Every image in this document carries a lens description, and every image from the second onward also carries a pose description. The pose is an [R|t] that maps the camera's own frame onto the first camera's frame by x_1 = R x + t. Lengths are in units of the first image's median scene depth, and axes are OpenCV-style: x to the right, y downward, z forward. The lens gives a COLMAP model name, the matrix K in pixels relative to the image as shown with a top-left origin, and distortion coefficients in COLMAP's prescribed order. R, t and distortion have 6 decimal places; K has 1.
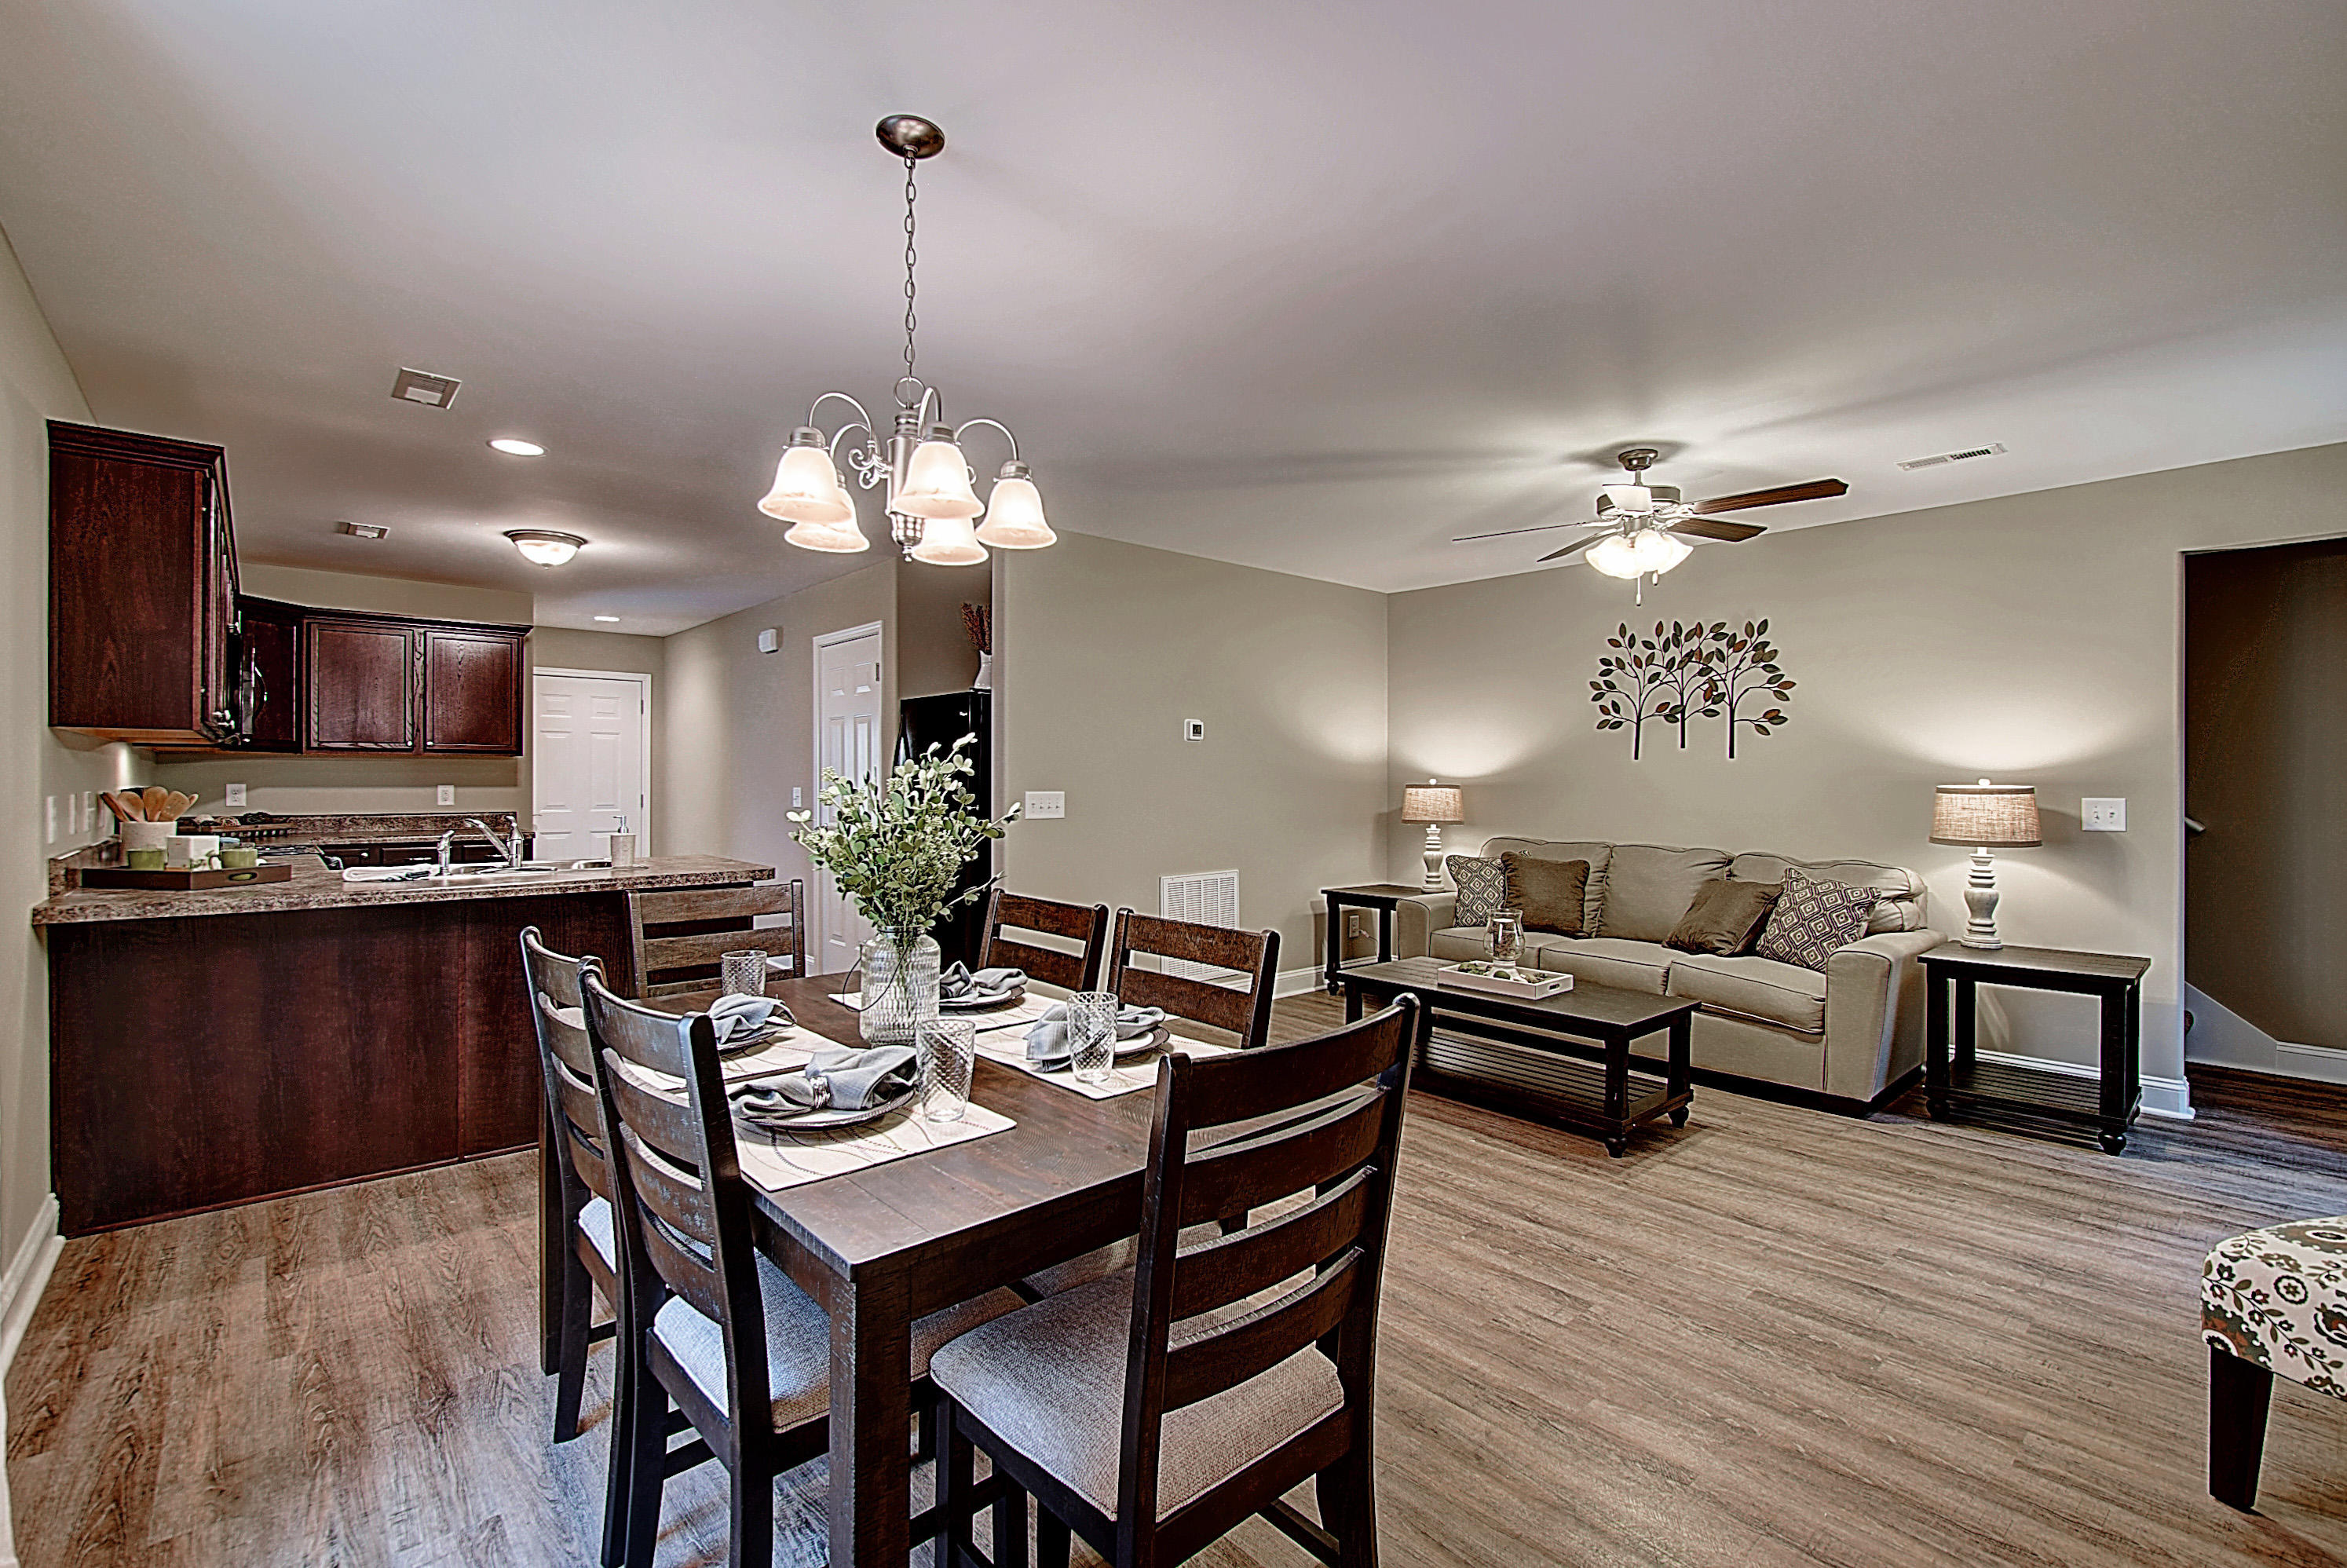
lens RADIAL K [[1029.9, 0, 1158.0], [0, 1029.9, 776.6], [0, 0, 1]] dist [0.000216, -0.008949]
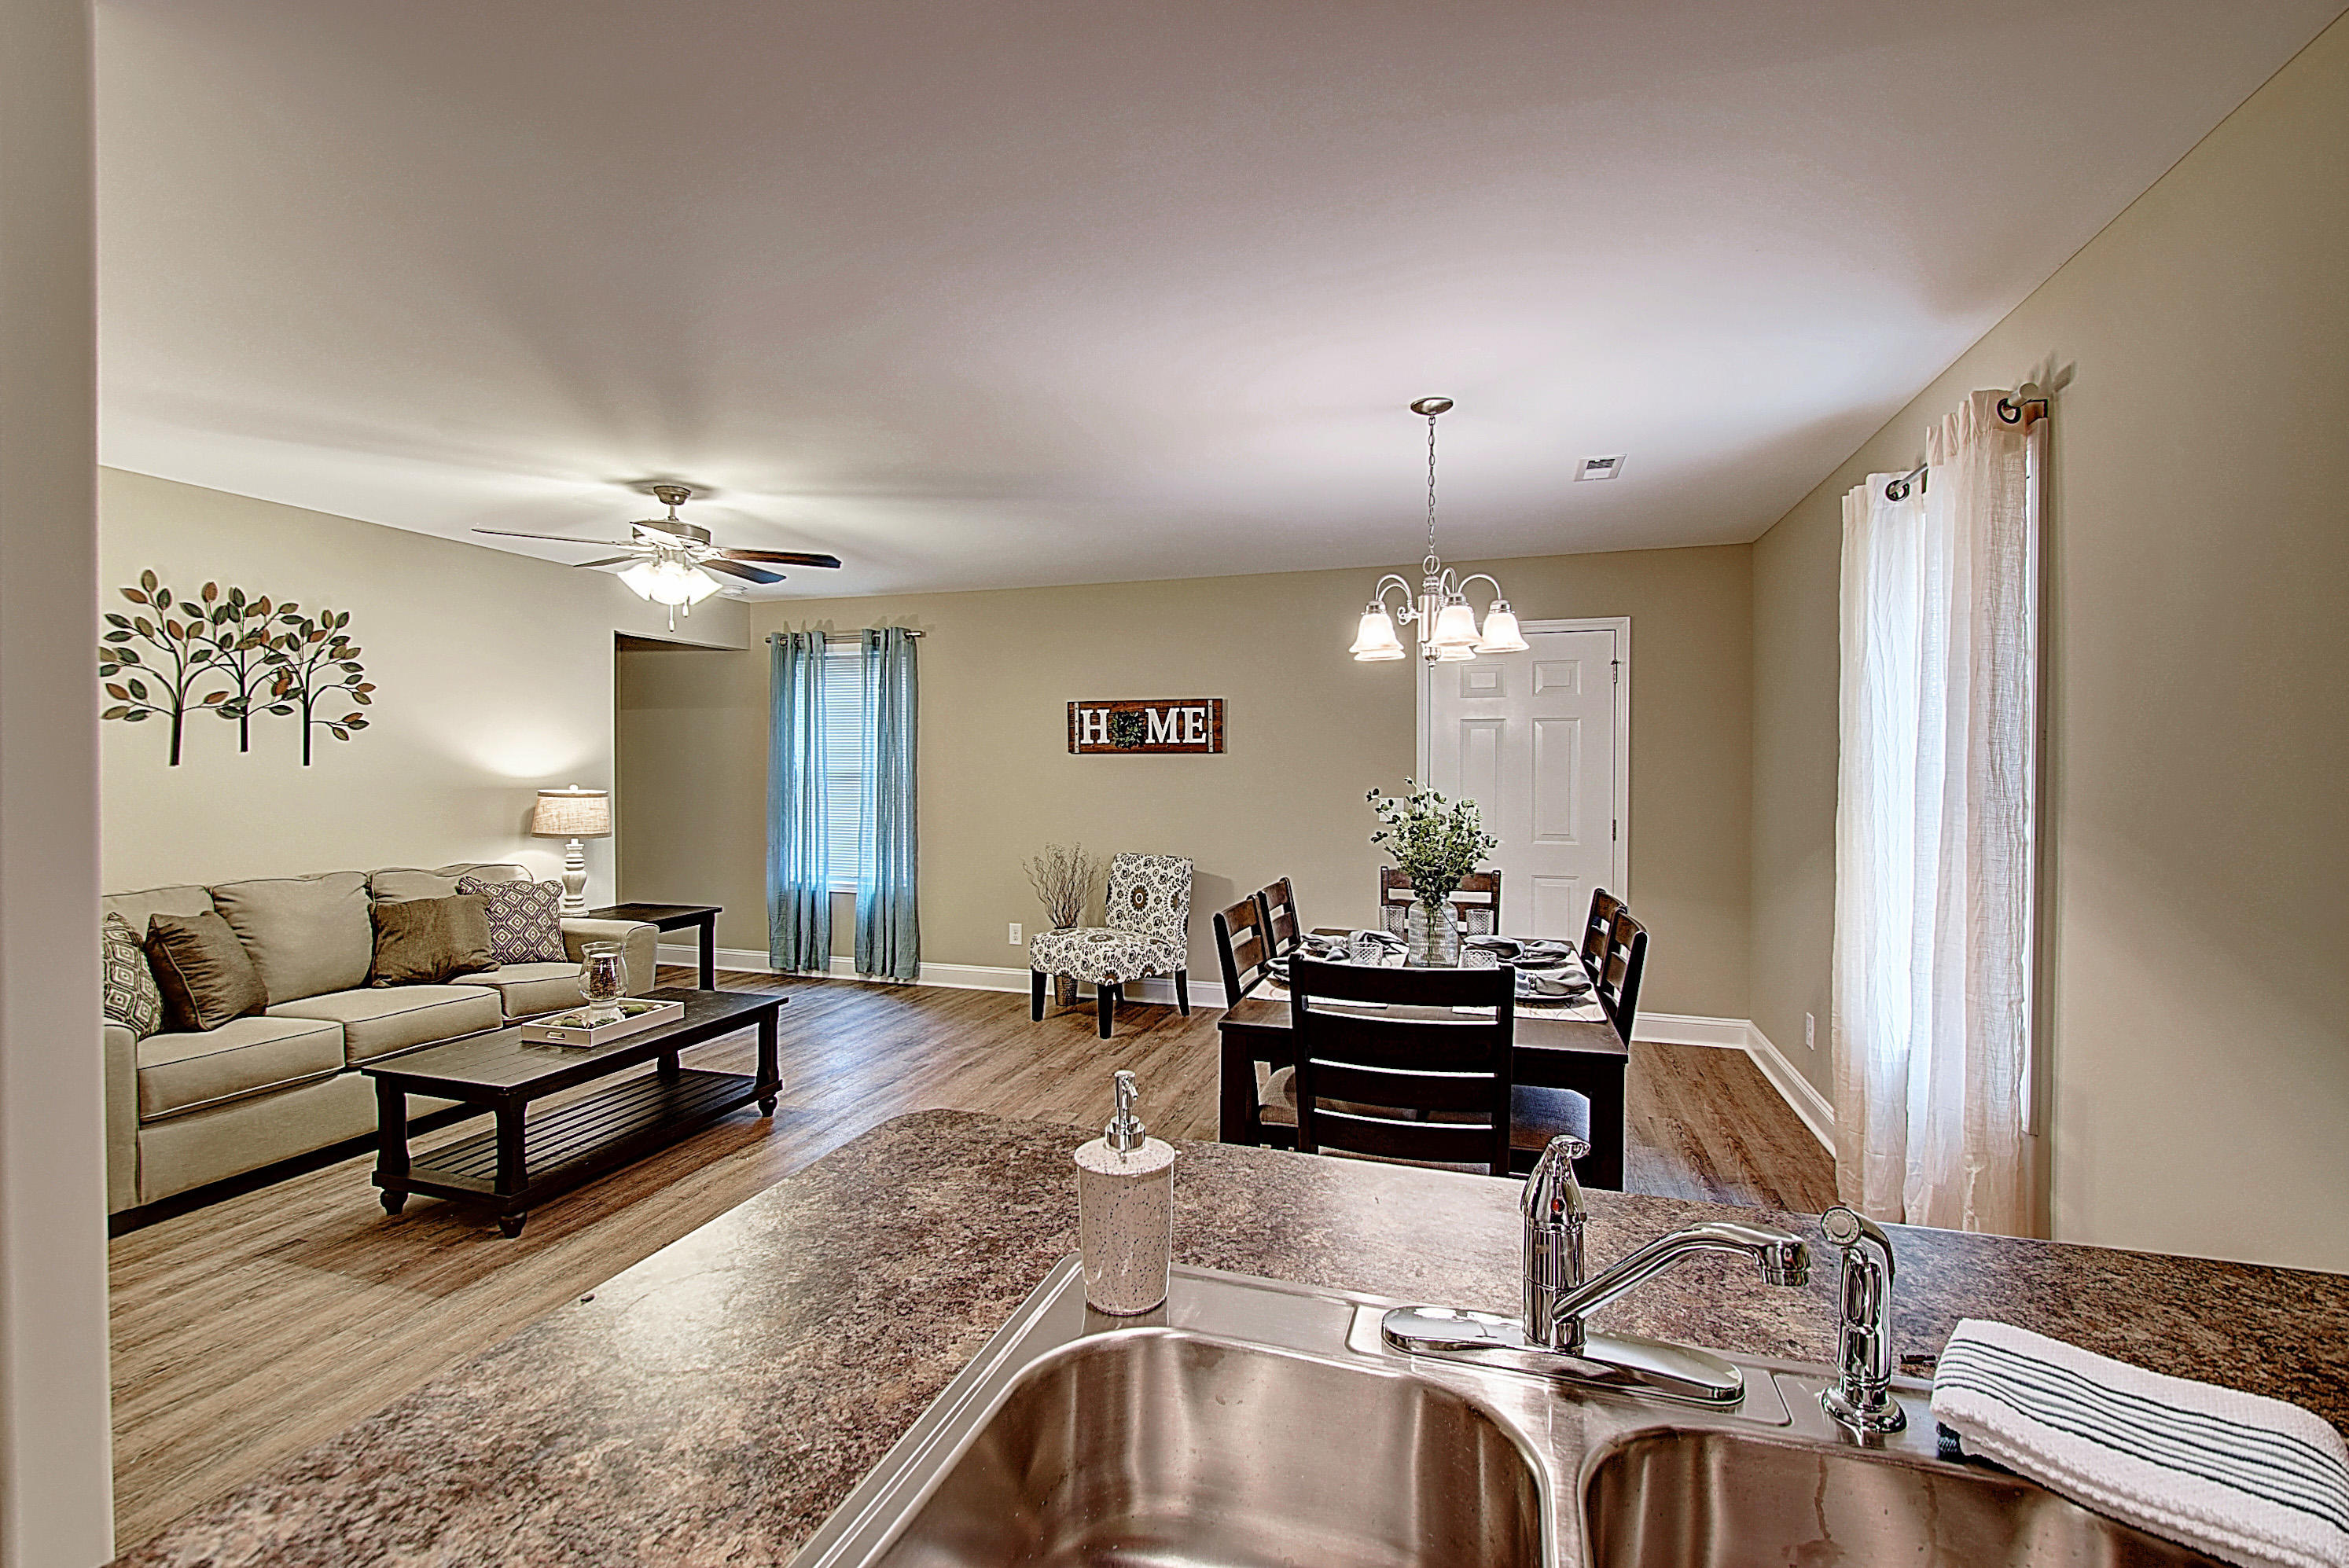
lens RADIAL K [[1030.7, 0, 1159.0], [0, 1030.7, 776.6], [0, 0, 1]] dist [0.000216, -0.008949]
pose [[-0.507073, -0.013678, 0.861795, -0.515533], [-0.004574, 0.999903, 0.013179, -0.022252], [-0.861891, 0.002741, -0.507086, 0.792404]]
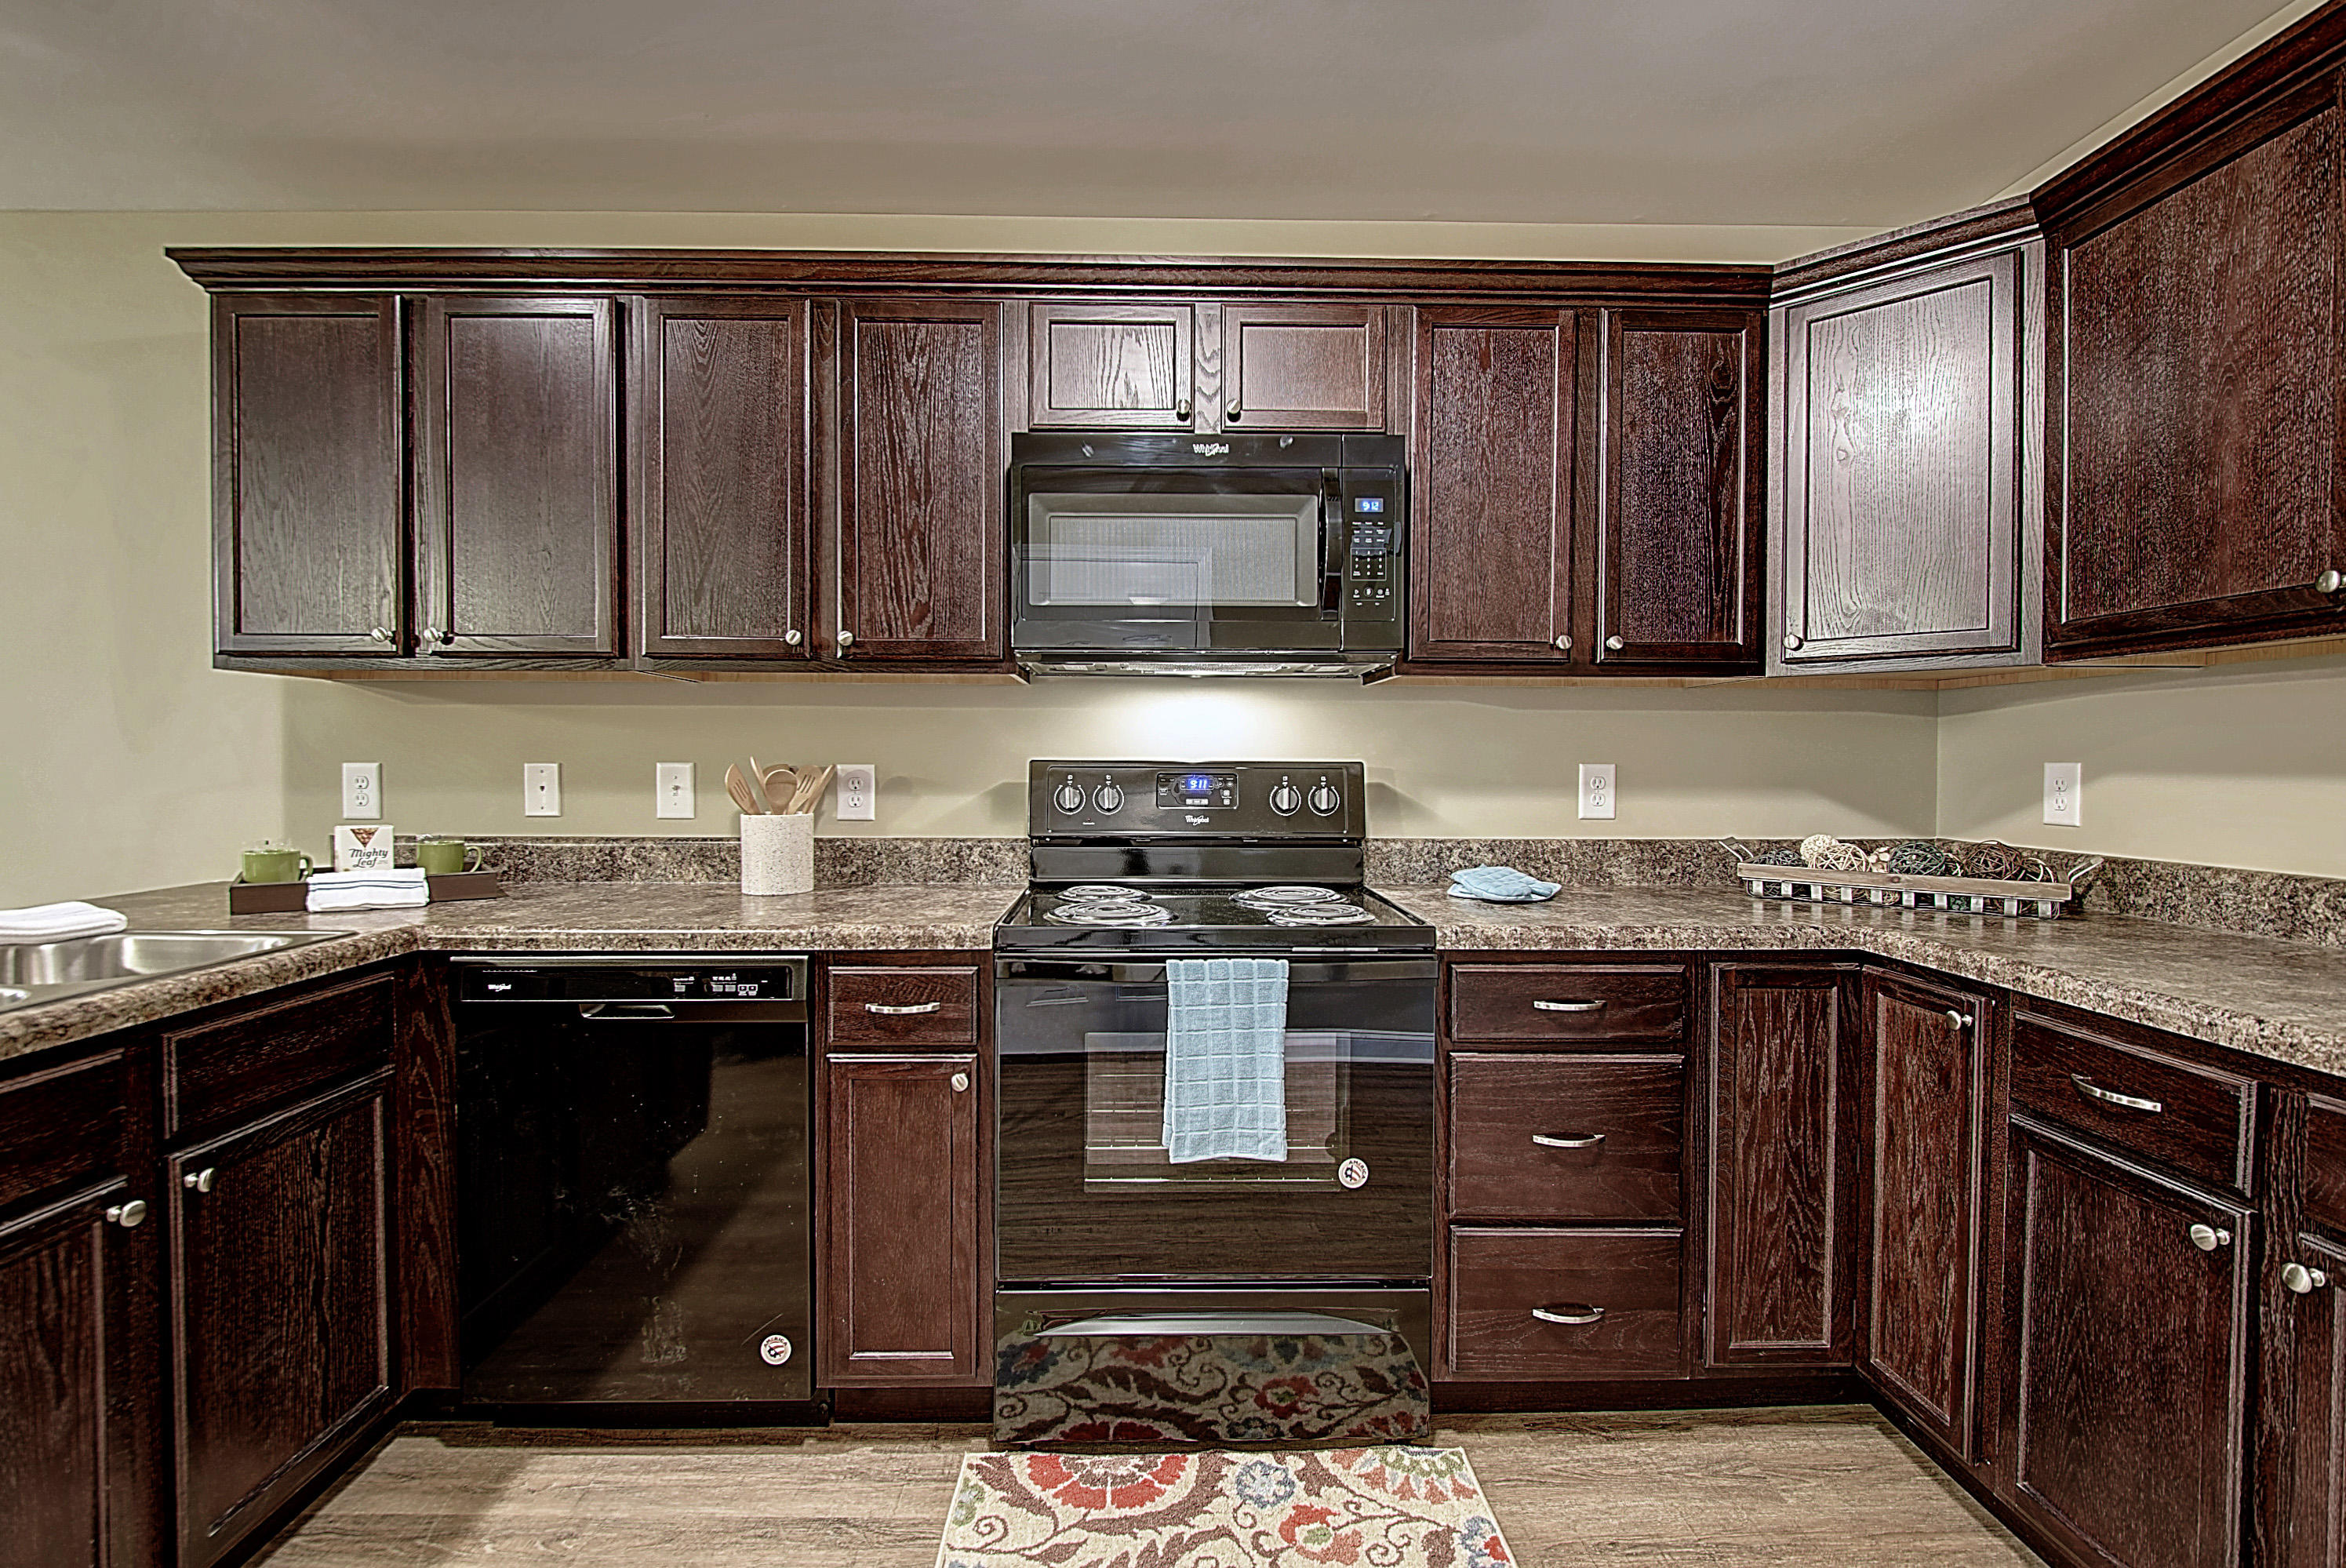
lens RADIAL K [[1036.0, 0, 1161.7], [0, 1036.0, 775.7], [0, 0, 1]] dist [0.000647, -0.006374]
pose [[-0.640302, 0.006224, -0.768098, -0.452889], [-0.003184, 0.999937, 0.010757, 0.009626], [0.768117, 0.009333, -0.640242, 1.082486]]
